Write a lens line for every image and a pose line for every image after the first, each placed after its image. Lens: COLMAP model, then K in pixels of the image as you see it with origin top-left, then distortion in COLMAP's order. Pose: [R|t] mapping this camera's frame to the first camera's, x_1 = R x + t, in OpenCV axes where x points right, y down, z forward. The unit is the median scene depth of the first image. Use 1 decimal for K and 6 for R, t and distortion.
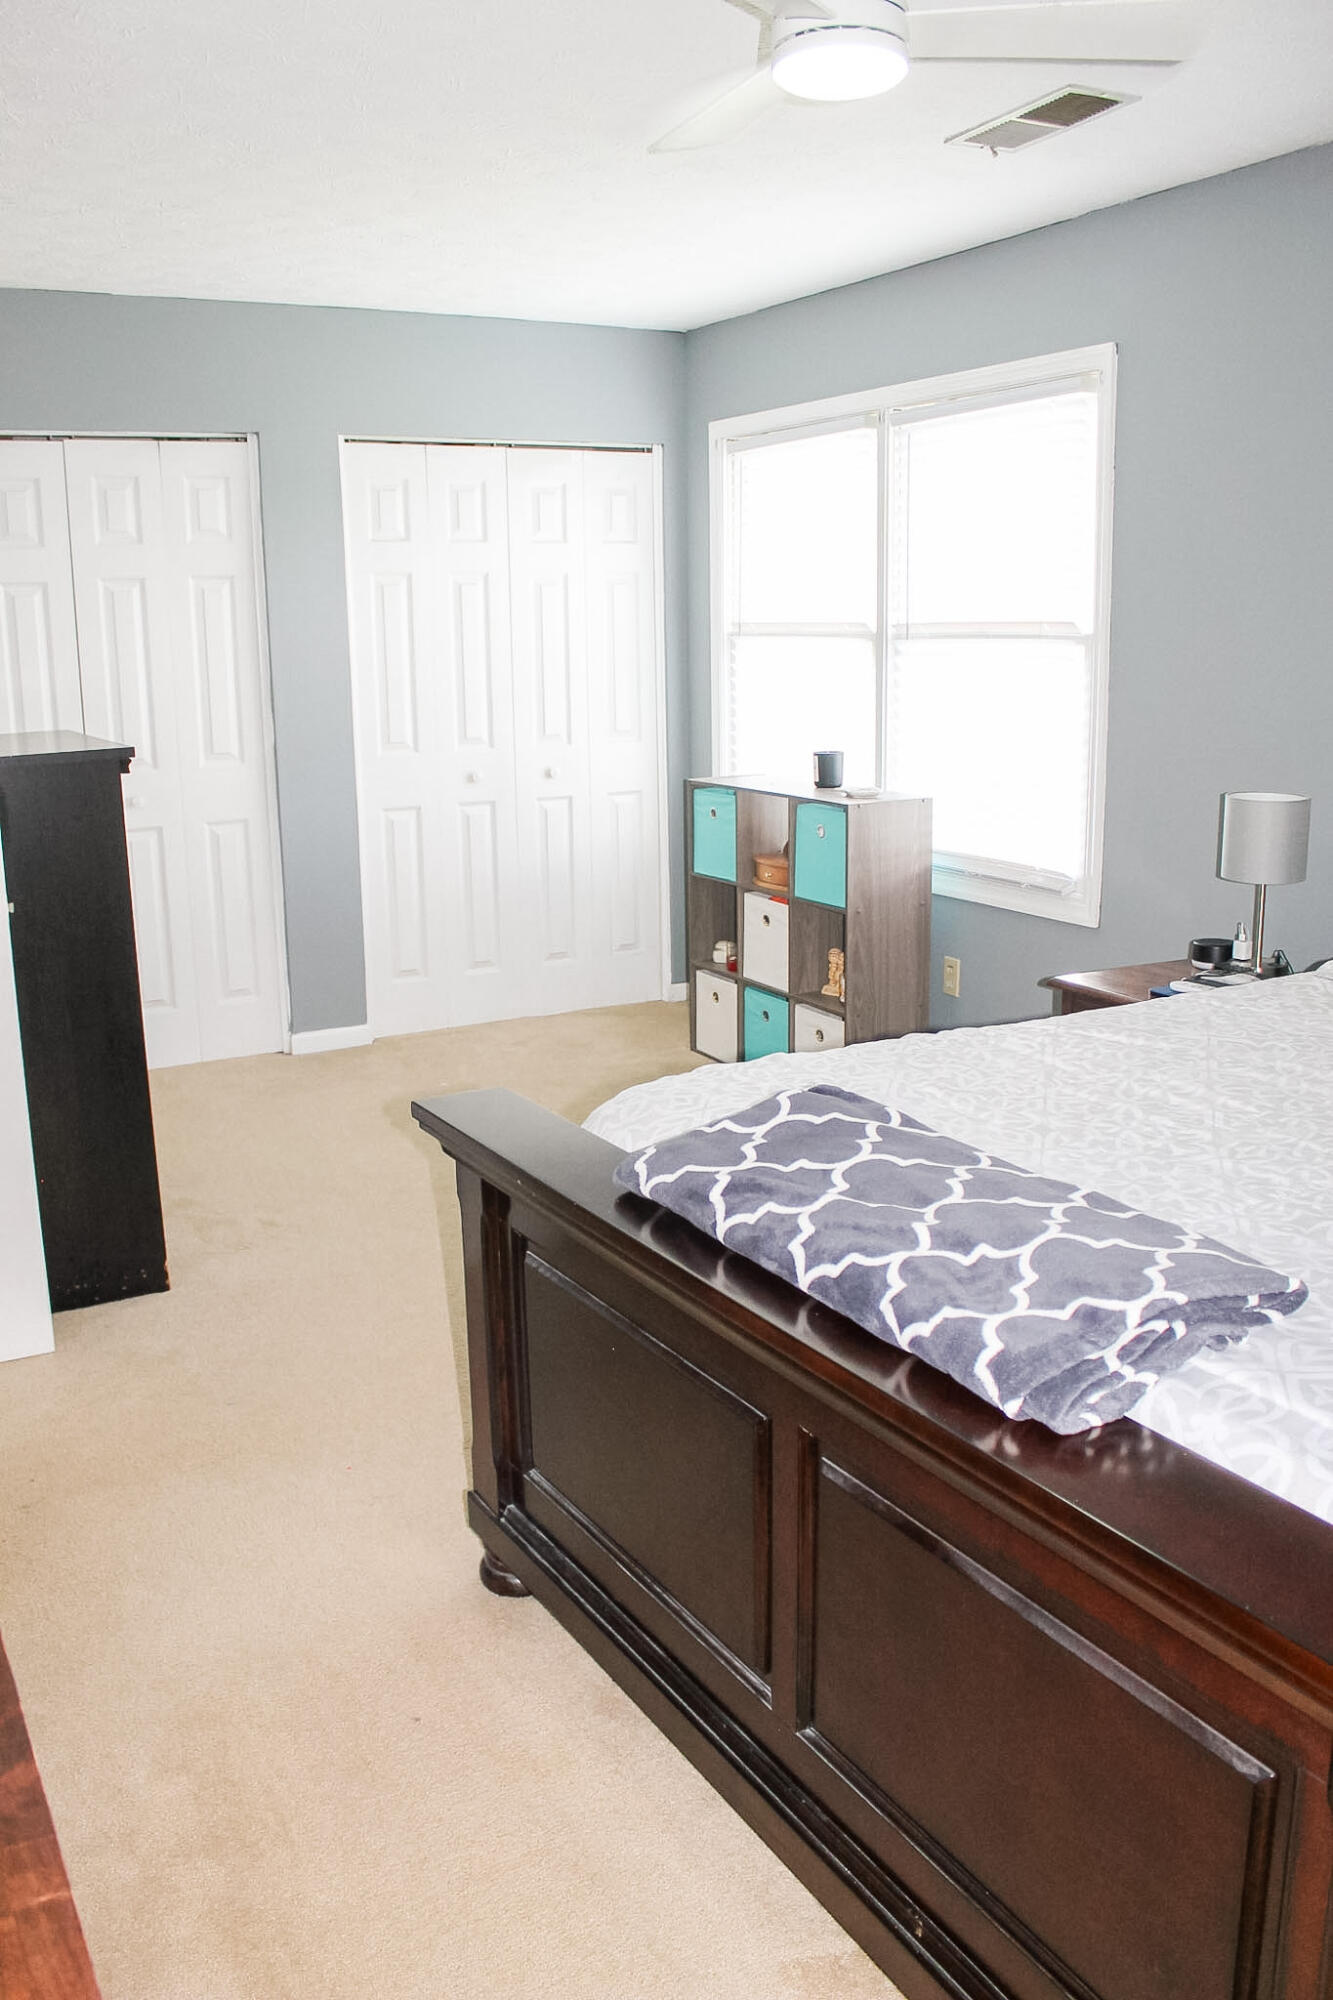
lens RADIAL K [[1696.3, 0, 670.0], [0, 1696.3, 992.3], [0, 0, 1]] dist [-0.160209, 0.136499]
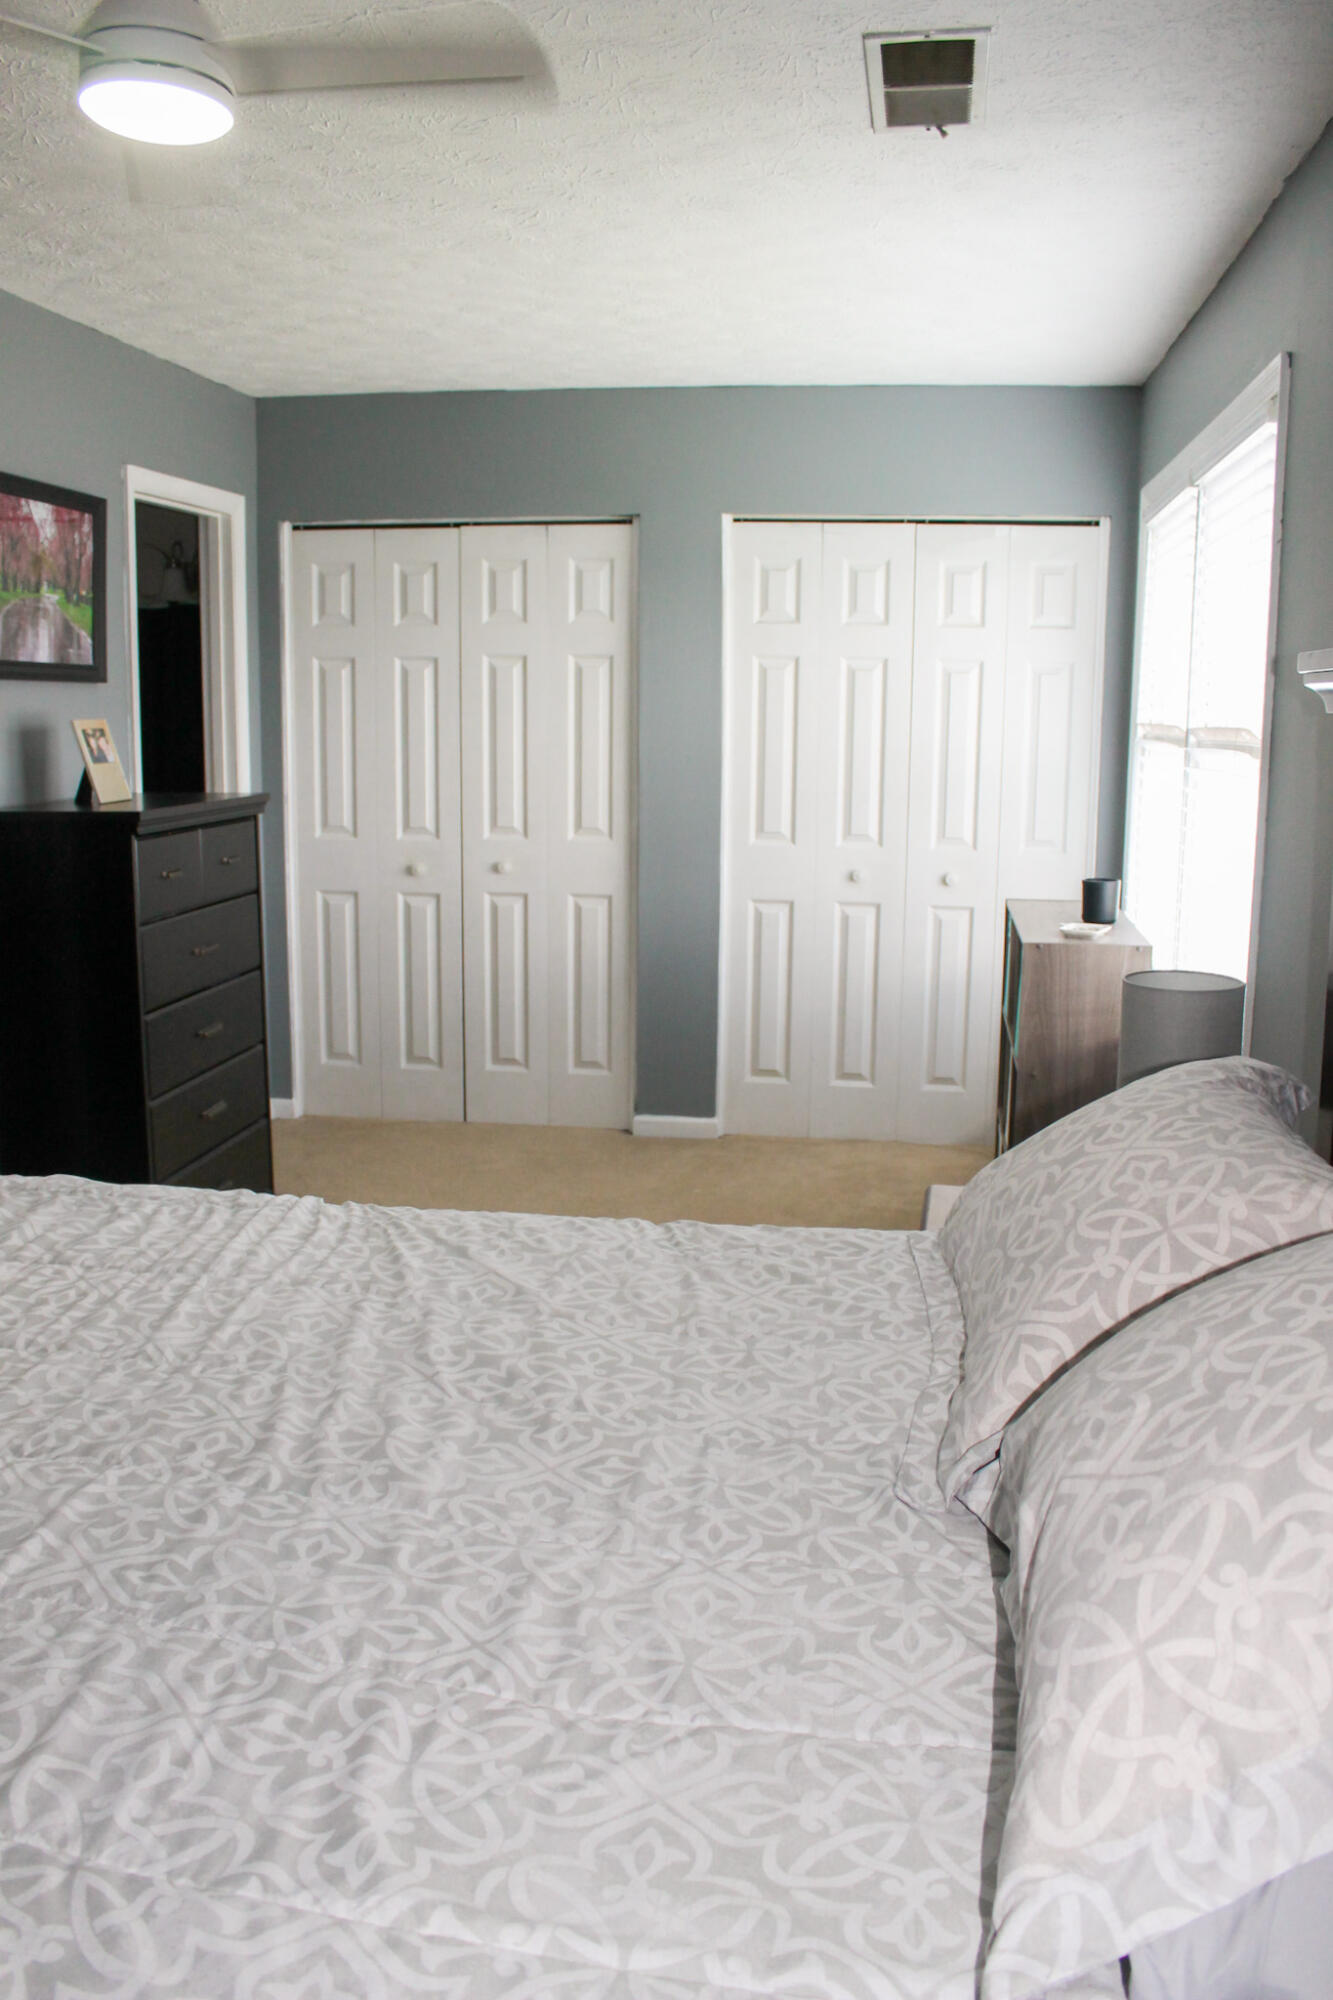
lens RADIAL K [[1696.3, 0, 662.9], [0, 1696.3, 1002.9], [0, 0, 1]] dist [-0.160209, 0.136499]
pose [[0.791429, 0.130106, -0.597254, 0.428468], [-0.156416, 0.987660, 0.007884, -0.057267], [0.590910, 0.087180, 0.802013, 0.226819]]
